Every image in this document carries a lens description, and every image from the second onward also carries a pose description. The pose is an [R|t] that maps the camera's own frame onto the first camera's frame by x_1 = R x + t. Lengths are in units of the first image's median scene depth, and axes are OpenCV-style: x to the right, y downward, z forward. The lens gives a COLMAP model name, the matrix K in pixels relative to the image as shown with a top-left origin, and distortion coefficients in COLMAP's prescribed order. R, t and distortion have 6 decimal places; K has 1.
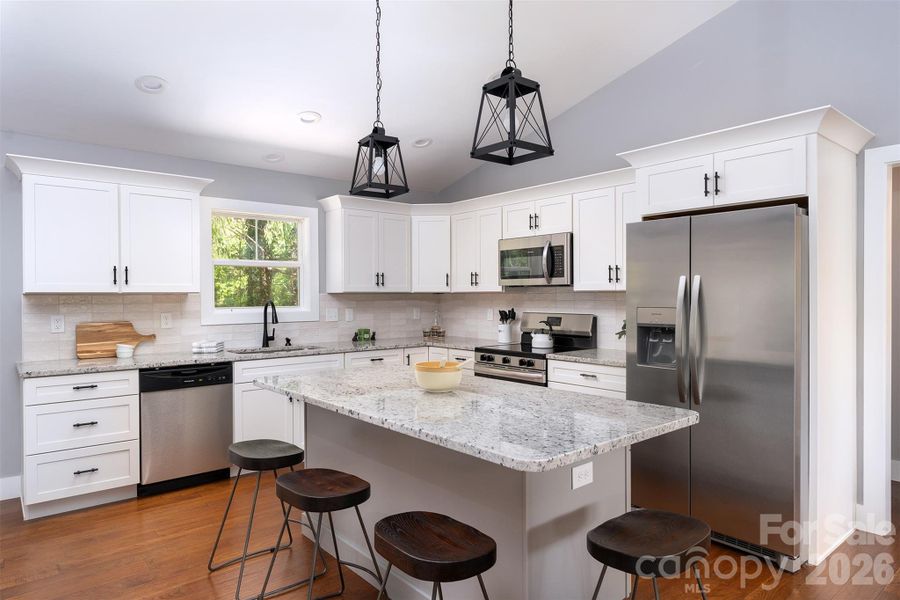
lens RADIAL K [[557.2, 0, 450.5], [0, 557.2, 295.6], [0, 0, 1]] dist [-0.002099, 0.000131]
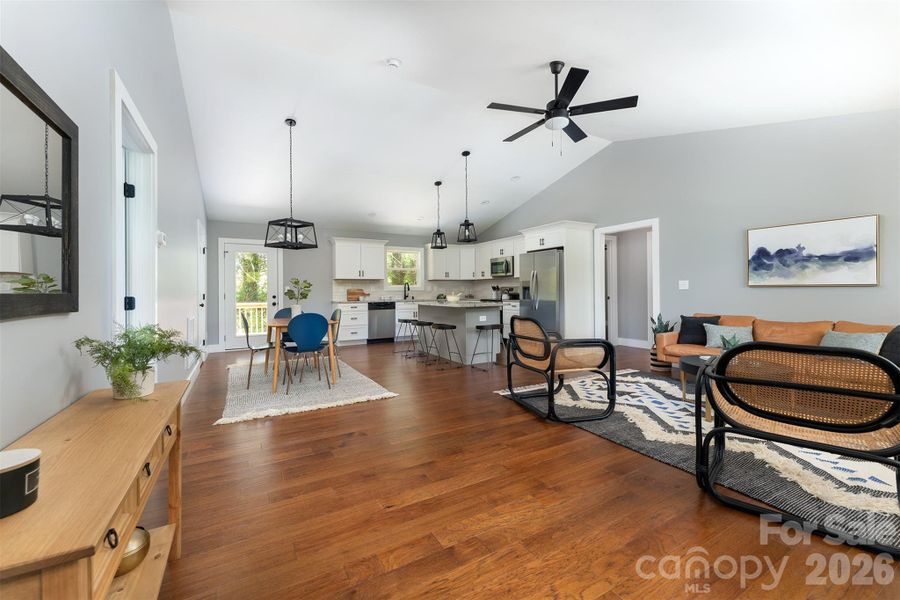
lens RADIAL K [[369.7, 0, 448.1], [0, 369.7, 289.0], [0, 0, 1]] dist [-0.000352, -0.000005]
pose [[0.983264, -0.004072, -0.182139, 0.223937], [0.003467, 0.999987, -0.003639, 0.051772], [0.182152, 0.002946, 0.983266, -0.809981]]
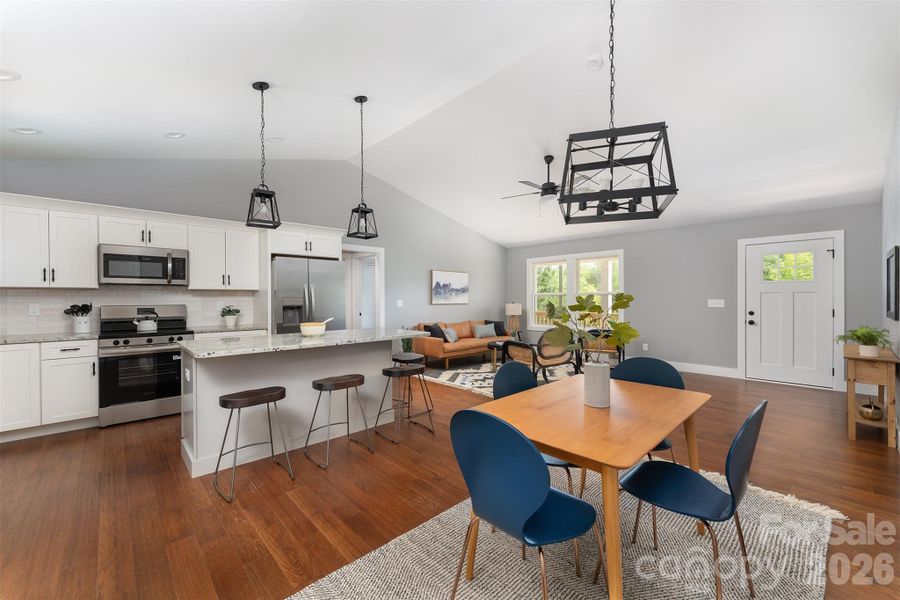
lens RADIAL K [[365.6, 0, 450.0], [0, 365.6, 300.0], [0, 0, 1]] dist [0.000886, 0.000103]
pose [[-0.062392, -0.000582, 0.998052, -0.784796], [0.004569, 0.999989, 0.000869, 0.022939], [-0.998041, 0.004614, -0.062389, 0.338362]]
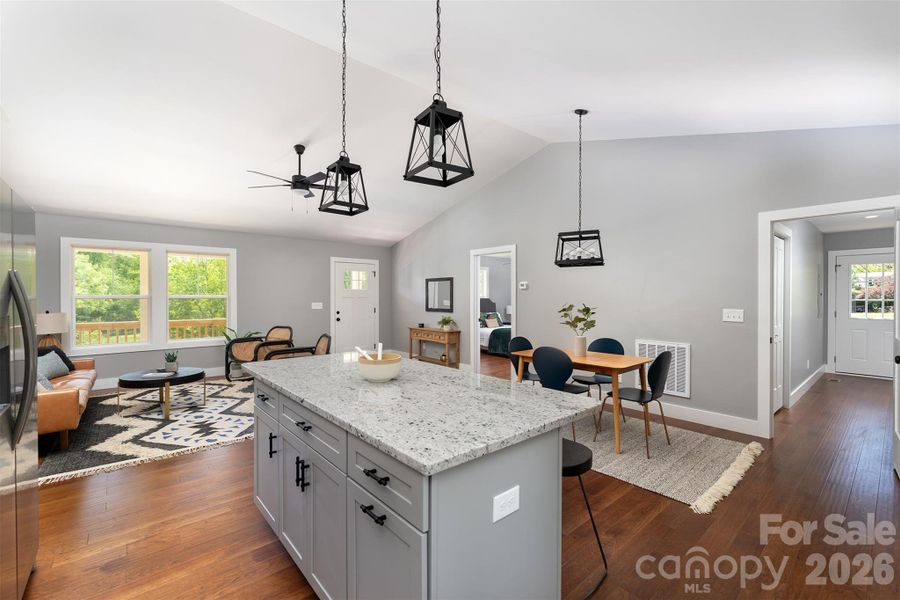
lens RADIAL K [[383.2, 0, 450.0], [0, 383.2, 300.0], [0, 0, 1]] dist [-0.001696, -0.000244]
pose [[-0.999850, 0.005579, -0.016422, -0.088016], [0.005411, 0.999933, 0.010278, 0.000054], [0.016478, 0.010188, -0.999812, 1.020482]]
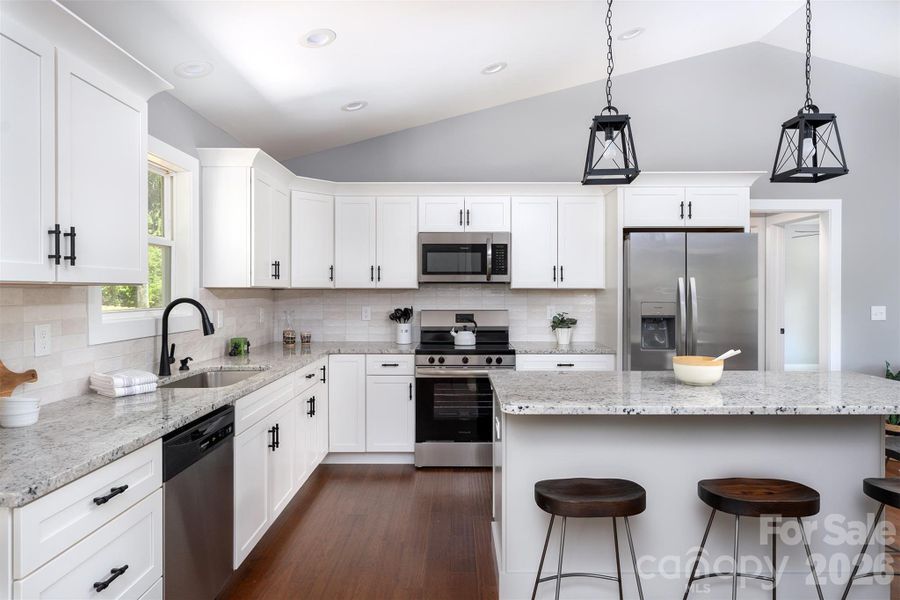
lens RADIAL K [[557.2, 0, 450.5], [0, 557.2, 295.6], [0, 0, 1]] dist [-0.002099, 0.000131]
pose [[0.640261, 0.000310, 0.768157, -0.636106], [-0.003264, 0.999992, 0.002318, 0.003286], [-0.768150, -0.003991, 0.640257, 0.397000]]
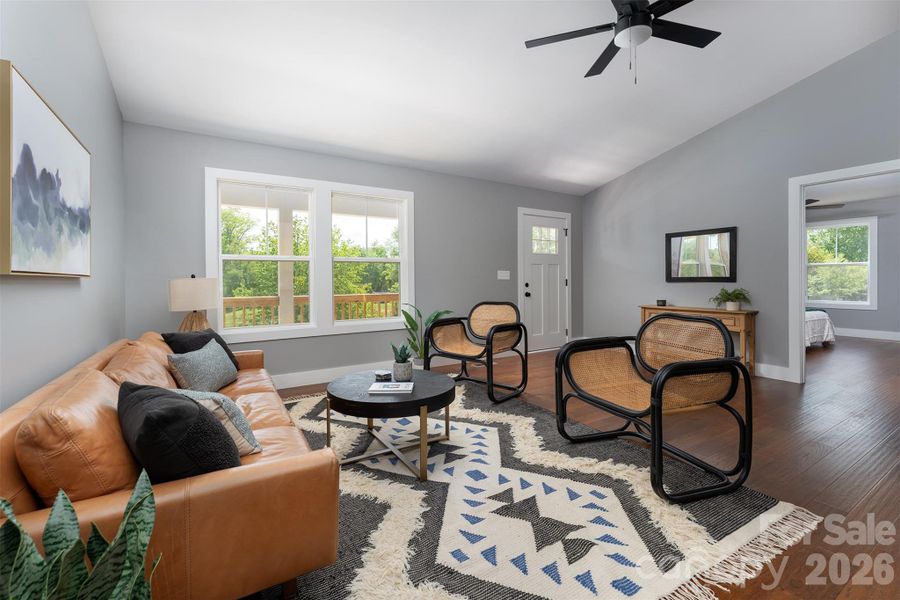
lens RADIAL K [[388.0, 0, 446.4], [0, 388.0, 281.1], [0, 0, 1]] dist [0.001140, 0.000051]
pose [[-0.990201, 0.011658, 0.139165, 0.489684], [0.012564, 0.999905, 0.005631, 0.050331], [-0.139086, 0.007324, -0.990253, 0.546385]]
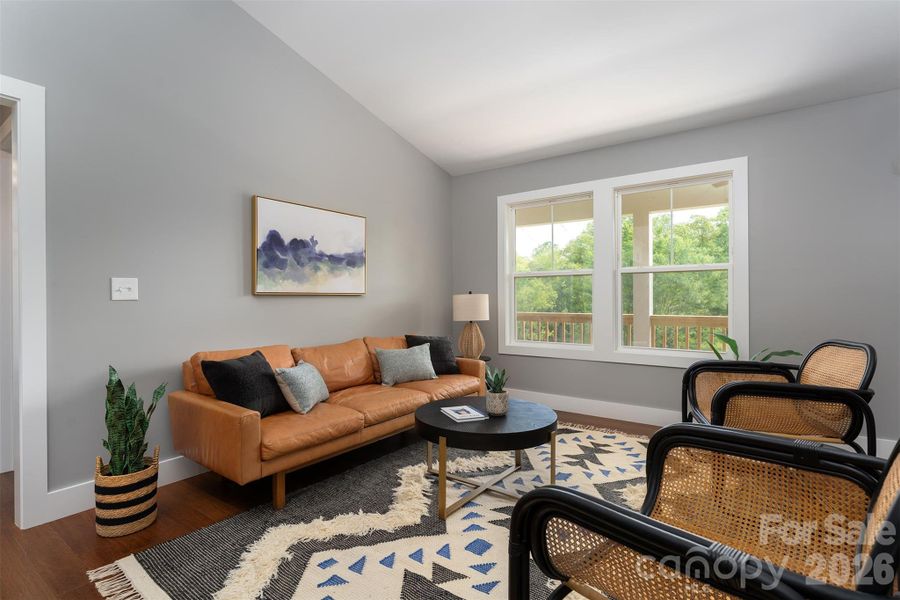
lens RADIAL K [[448.8, 0, 445.3], [0, 448.8, 289.7], [0, 0, 1]] dist [-0.001422, -0.000318]
pose [[-0.244037, 0.017053, 0.969616, 0.094932], [0.005267, 0.999854, -0.016260, 0.049247], [-0.969752, 0.001139, -0.244091, 0.200639]]
